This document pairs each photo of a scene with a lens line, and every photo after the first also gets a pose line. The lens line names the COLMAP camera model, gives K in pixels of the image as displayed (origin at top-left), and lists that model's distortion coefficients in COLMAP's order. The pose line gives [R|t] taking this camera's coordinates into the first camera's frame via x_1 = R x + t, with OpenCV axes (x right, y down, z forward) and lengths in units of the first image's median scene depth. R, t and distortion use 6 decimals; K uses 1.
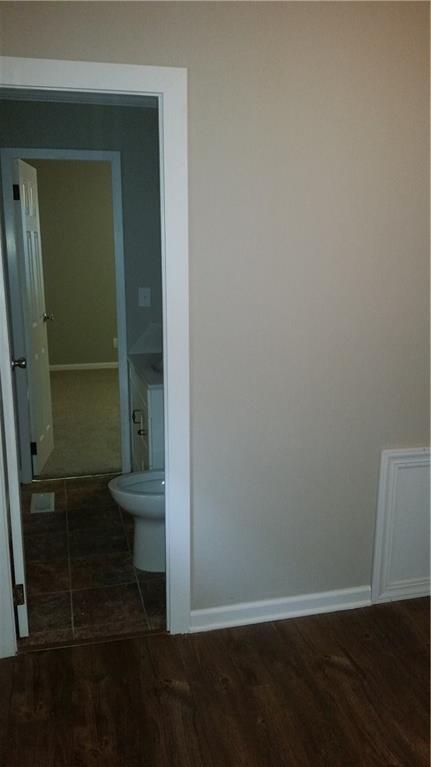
lens RADIAL K [[637.0, 0, 215.5], [0, 637.0, 383.5], [0, 0, 1]] dist [0.210810, -0.323941]
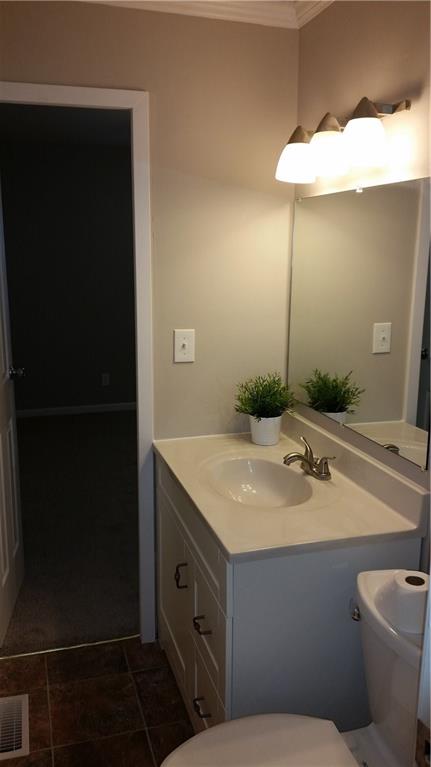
lens RADIAL K [[642.1, 0, 215.5], [0, 642.1, 383.5], [0, 0, 1]] dist [-0.002643, -0.001114]
pose [[0.998937, -0.004231, 0.045911, -0.075909], [0.004870, 0.999893, -0.013812, -0.063982], [-0.045847, 0.014021, 0.998850, 0.295608]]
